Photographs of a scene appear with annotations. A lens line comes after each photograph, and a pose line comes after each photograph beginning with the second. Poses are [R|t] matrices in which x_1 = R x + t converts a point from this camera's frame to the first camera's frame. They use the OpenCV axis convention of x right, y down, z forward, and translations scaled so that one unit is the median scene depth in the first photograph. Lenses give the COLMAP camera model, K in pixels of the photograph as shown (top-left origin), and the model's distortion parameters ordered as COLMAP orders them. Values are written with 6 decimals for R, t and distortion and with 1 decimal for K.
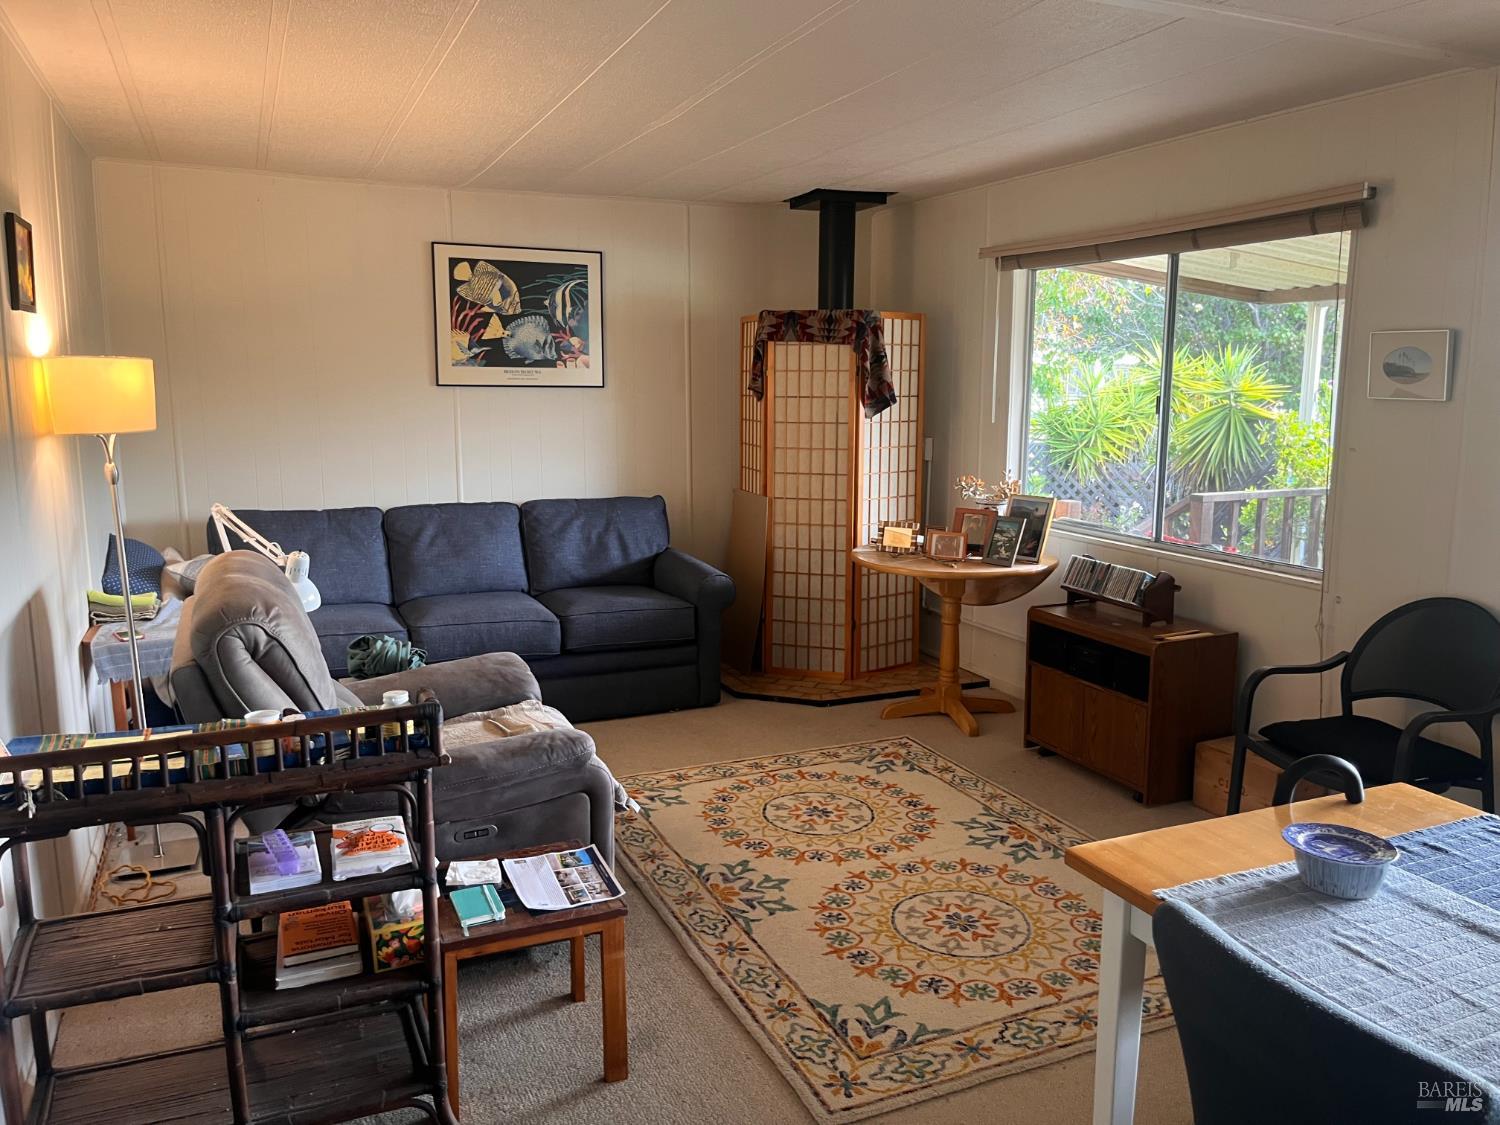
lens RADIAL K [[1139.6, 0, 752.3], [0, 1139.6, 561.0], [0, 0, 1]] dist [0.011058, -0.015907]
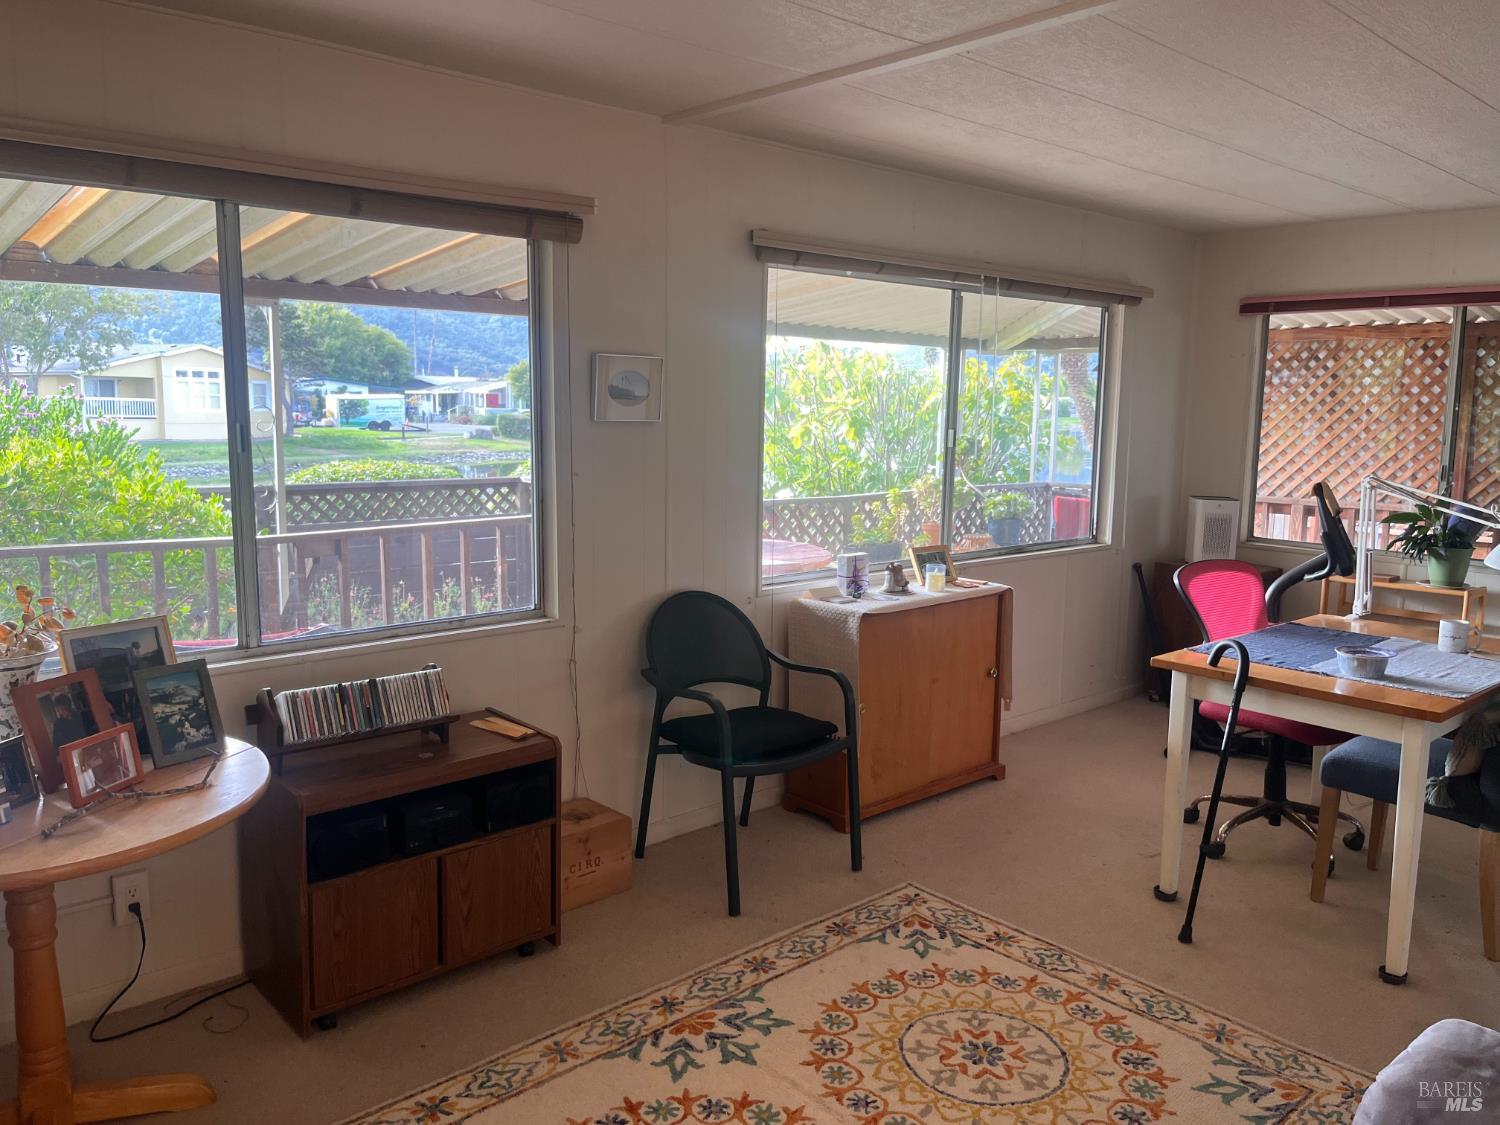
lens RADIAL K [[1139.6, 0, 746.9], [0, 1139.6, 560.8], [0, 0, 1]] dist [0.011058, -0.015907]
pose [[-0.313302, -0.133307, 0.940250, -0.443189], [0.140654, 0.972665, 0.184770, -0.188202], [-0.939179, 0.190139, -0.285988, 1.183497]]
